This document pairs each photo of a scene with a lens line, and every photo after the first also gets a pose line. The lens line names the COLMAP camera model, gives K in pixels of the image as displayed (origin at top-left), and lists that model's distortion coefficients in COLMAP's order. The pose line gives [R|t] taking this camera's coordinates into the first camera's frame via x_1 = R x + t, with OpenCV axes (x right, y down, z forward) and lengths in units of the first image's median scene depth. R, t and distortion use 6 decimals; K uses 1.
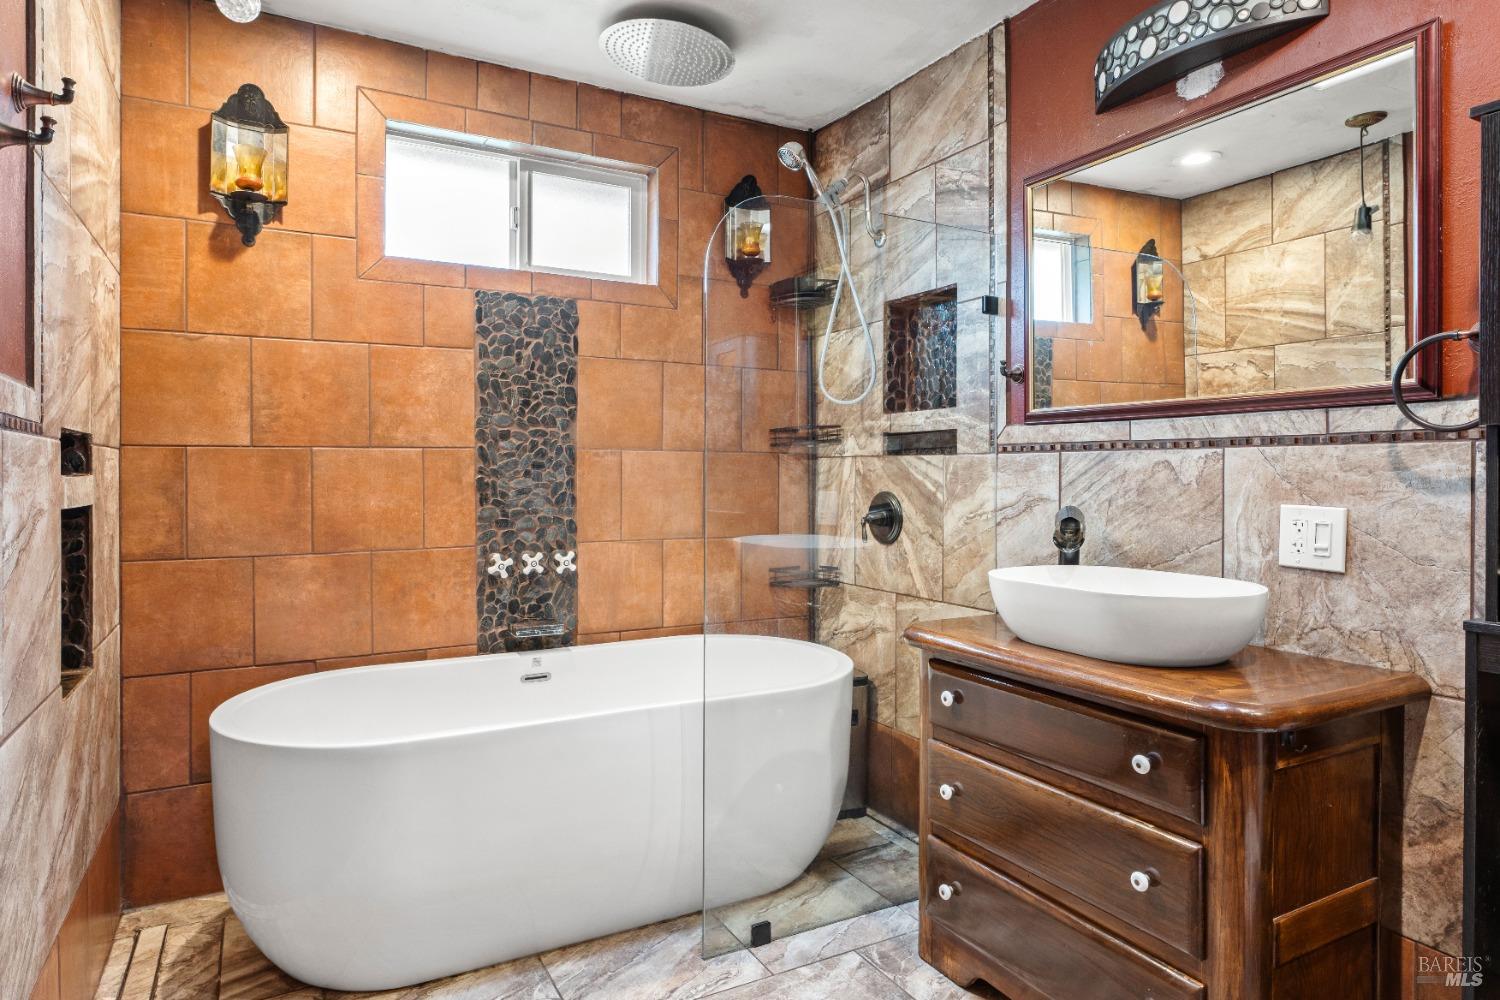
lens RADIAL K [[859.7, 0, 725.0], [0, 859.7, 471.7], [0, 0, 1]] dist [-0.016440, 0.010130]
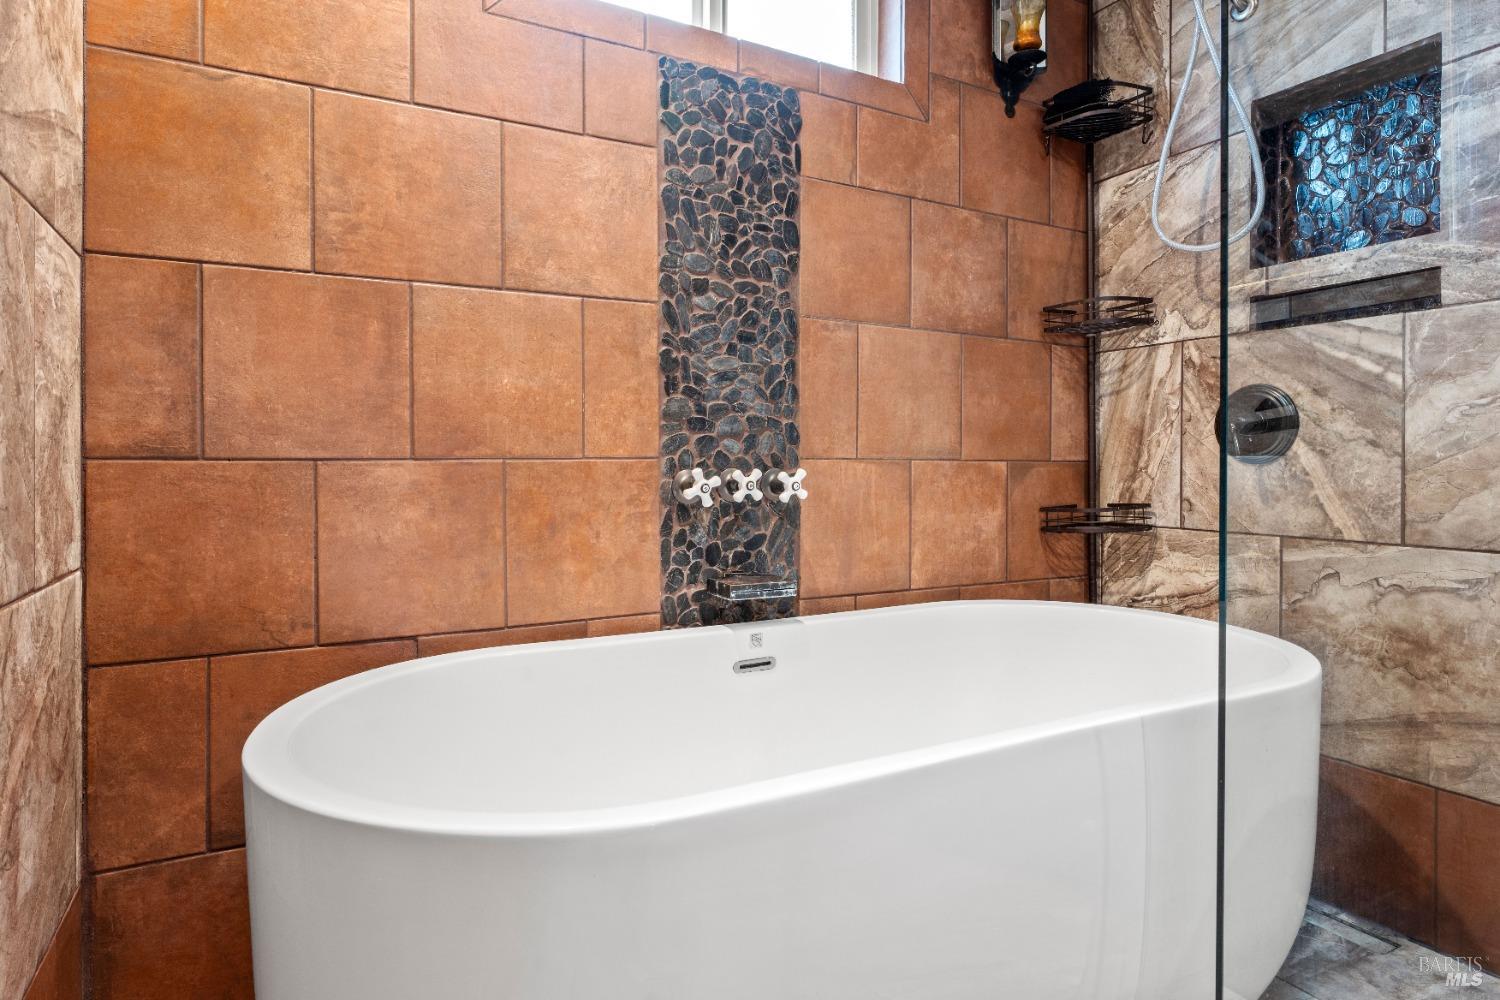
lens RADIAL K [[808.3, 0, 719.2], [0, 808.3, 465.3], [0, 0, 1]] dist [-0.017914, 0.008160]
pose [[0.999991, 0.000842, -0.004263, -0.242878], [-0.000838, 0.999999, 0.000885, 0.091550], [0.004264, -0.000882, 0.999991, 0.401245]]
